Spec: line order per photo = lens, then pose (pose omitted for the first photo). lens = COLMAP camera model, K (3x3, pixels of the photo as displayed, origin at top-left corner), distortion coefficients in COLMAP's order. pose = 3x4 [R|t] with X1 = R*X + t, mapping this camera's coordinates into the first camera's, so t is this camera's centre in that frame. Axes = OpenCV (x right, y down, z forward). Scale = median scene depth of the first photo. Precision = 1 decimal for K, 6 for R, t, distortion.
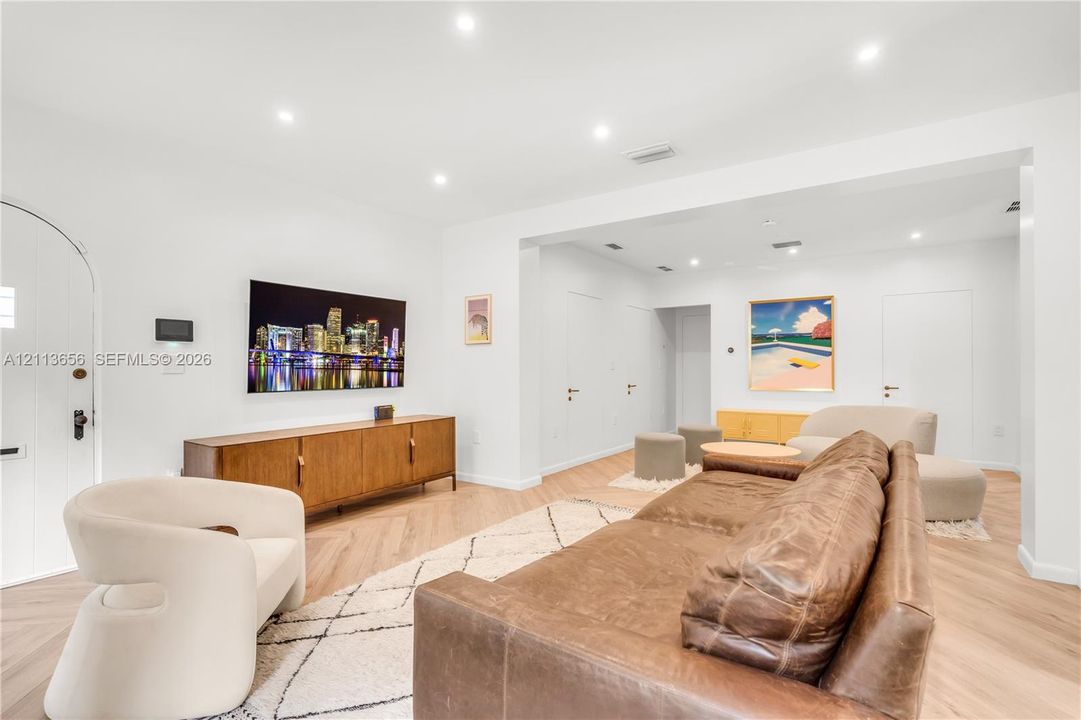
lens RADIAL K [[498.3, 0, 534.6], [0, 498.3, 362.0], [0, 0, 1]] dist [-0.002927, 0.002082]
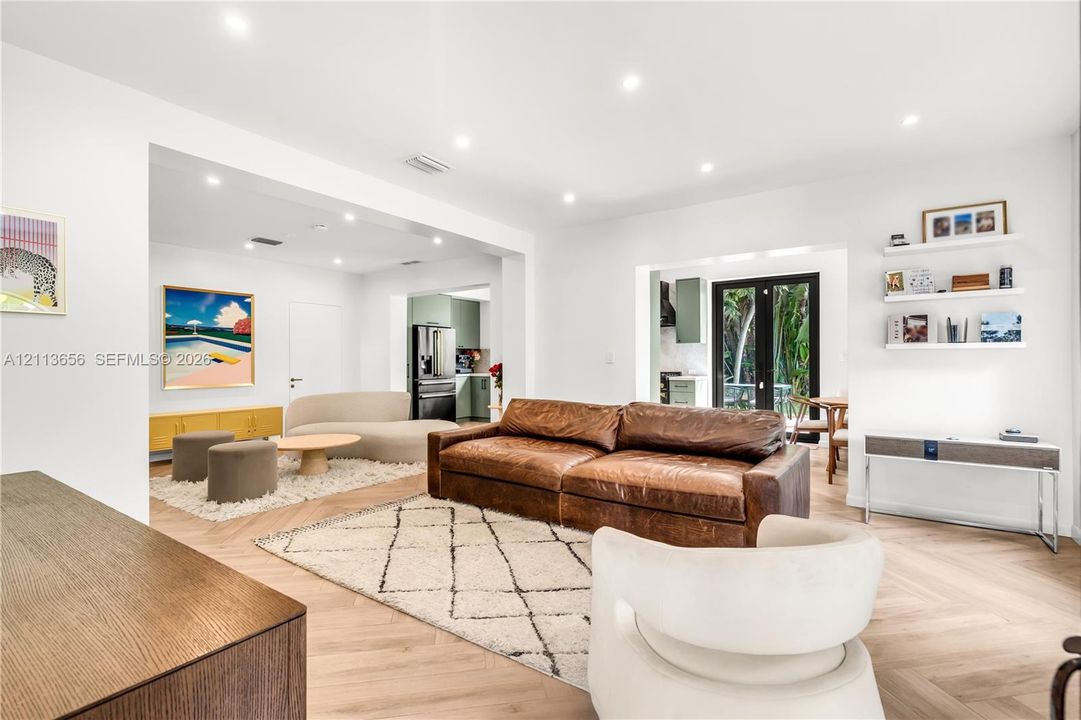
lens RADIAL K [[498.3, 0, 534.2], [0, 498.3, 359.7], [0, 0, 1]] dist [-0.002927, 0.002082]
pose [[0.000662, 0.003654, 0.999993, -0.437042], [-0.003903, 0.999986, -0.003651, 0.005842], [-0.999992, -0.003901, 0.000676, 0.393158]]
